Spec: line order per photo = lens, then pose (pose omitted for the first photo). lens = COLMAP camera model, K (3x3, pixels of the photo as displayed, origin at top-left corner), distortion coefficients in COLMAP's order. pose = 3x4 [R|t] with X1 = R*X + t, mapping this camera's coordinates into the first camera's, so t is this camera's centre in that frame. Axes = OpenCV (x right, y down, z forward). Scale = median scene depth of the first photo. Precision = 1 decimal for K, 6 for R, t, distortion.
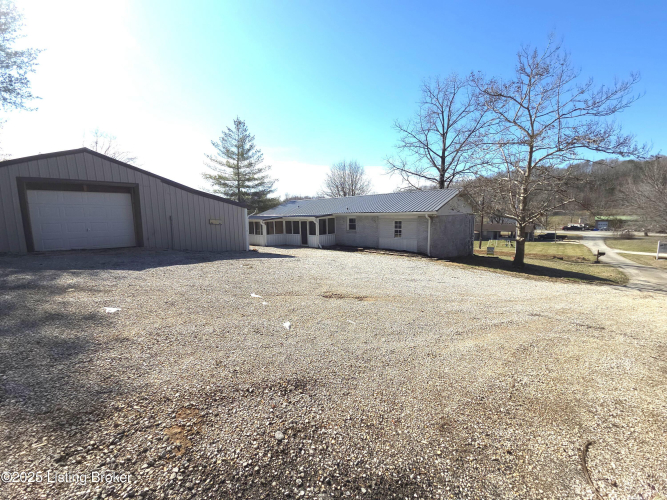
lens RADIAL K [[270.5, 0, 331.4], [0, 270.5, 252.4], [0, 0, 1]] dist [0.000955, -0.000478]
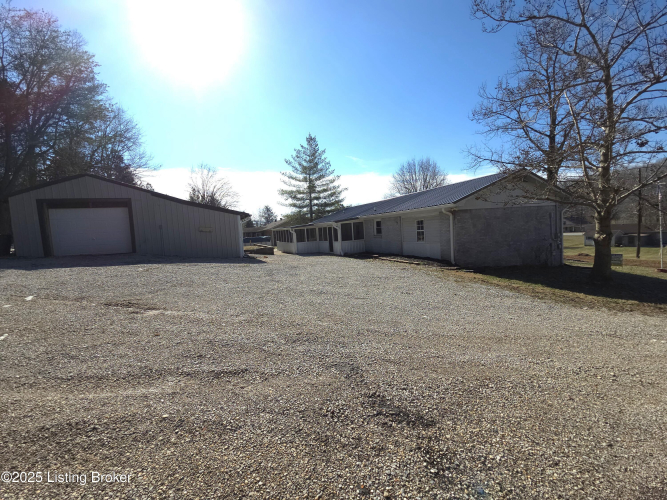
lens RADIAL K [[270.5, 0, 331.4], [0, 270.5, 252.4], [0, 0, 1]] dist [0.000955, -0.000478]
pose [[0.914906, -0.008876, -0.403570, 0.273101], [-0.007788, 0.999184, -0.039632, 0.009180], [0.403593, 0.039402, 0.914090, 0.146713]]
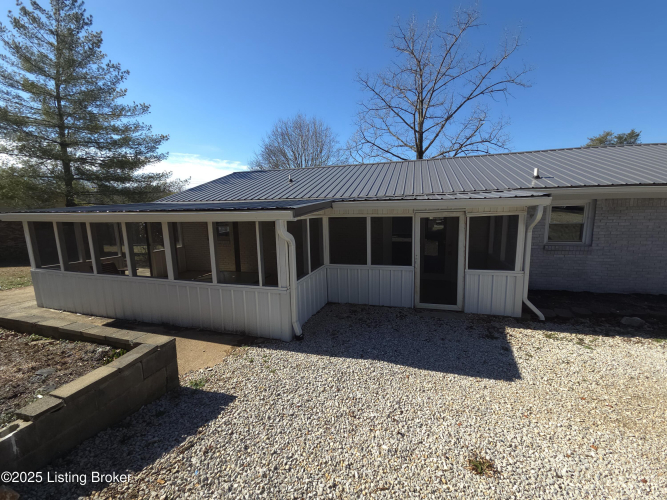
lens RADIAL K [[271.5, 0, 333.5], [0, 271.5, 250.0], [0, 0, 1]] dist [0.000076, -0.014373]
pose [[0.883231, -0.073801, 0.463094, -0.311140], [0.074864, 0.997064, 0.016114, -0.092795], [-0.462923, 0.020436, 0.886163, 0.792834]]
